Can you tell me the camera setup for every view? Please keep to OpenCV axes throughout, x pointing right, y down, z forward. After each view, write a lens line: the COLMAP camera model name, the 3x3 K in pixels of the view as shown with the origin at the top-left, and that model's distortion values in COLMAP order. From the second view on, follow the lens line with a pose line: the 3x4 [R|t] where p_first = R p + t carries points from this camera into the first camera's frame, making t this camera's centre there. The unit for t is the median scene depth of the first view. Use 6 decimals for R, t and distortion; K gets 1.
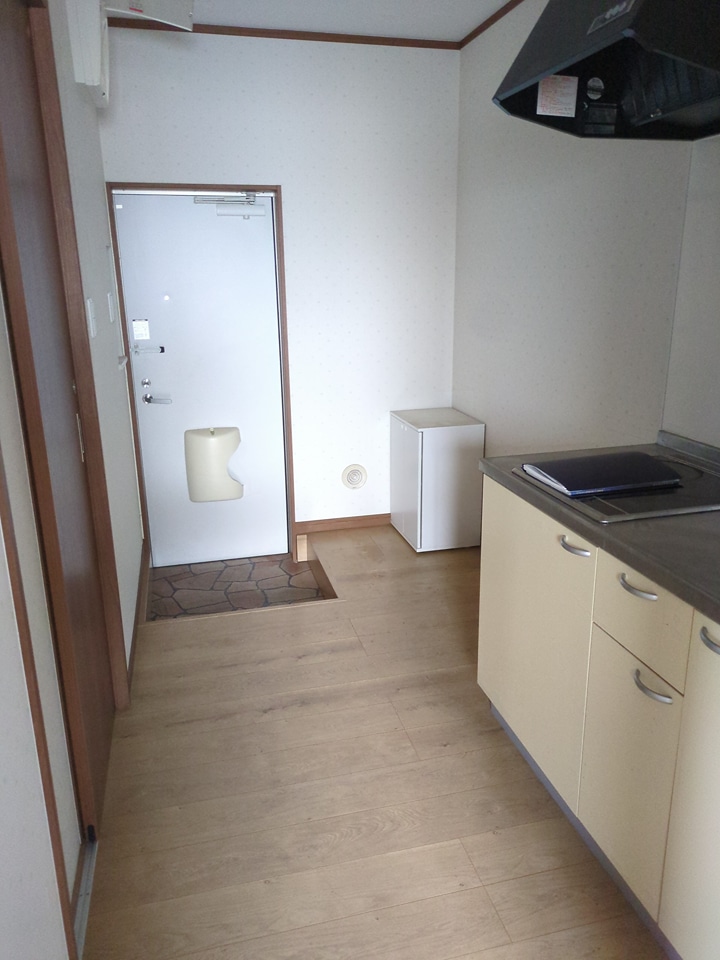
lens RADIAL K [[720.2, 0, 366.2], [0, 720.2, 472.9], [0, 0, 1]] dist [0.039947, -0.021329]
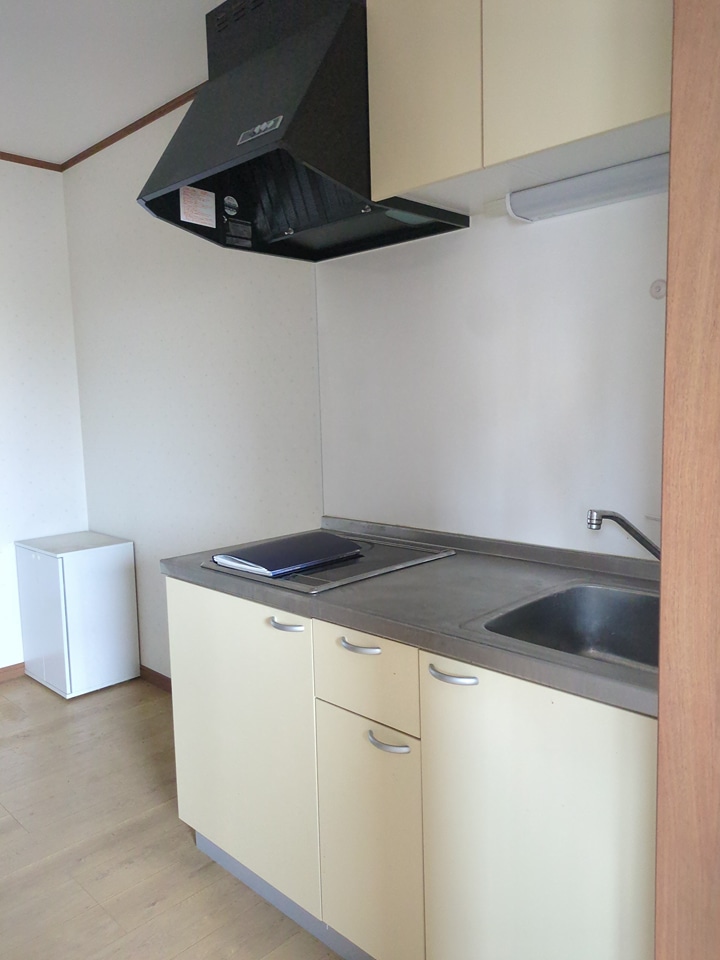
lens RADIAL K [[720.2, 0, 367.2], [0, 720.2, 485.7], [0, 0, 1]] dist [0.039947, -0.021329]
pose [[0.851988, -0.065468, 0.519453, -0.100880], [0.156100, 0.978791, -0.132671, 0.055830], [-0.499750, 0.194120, 0.844137, 0.067975]]
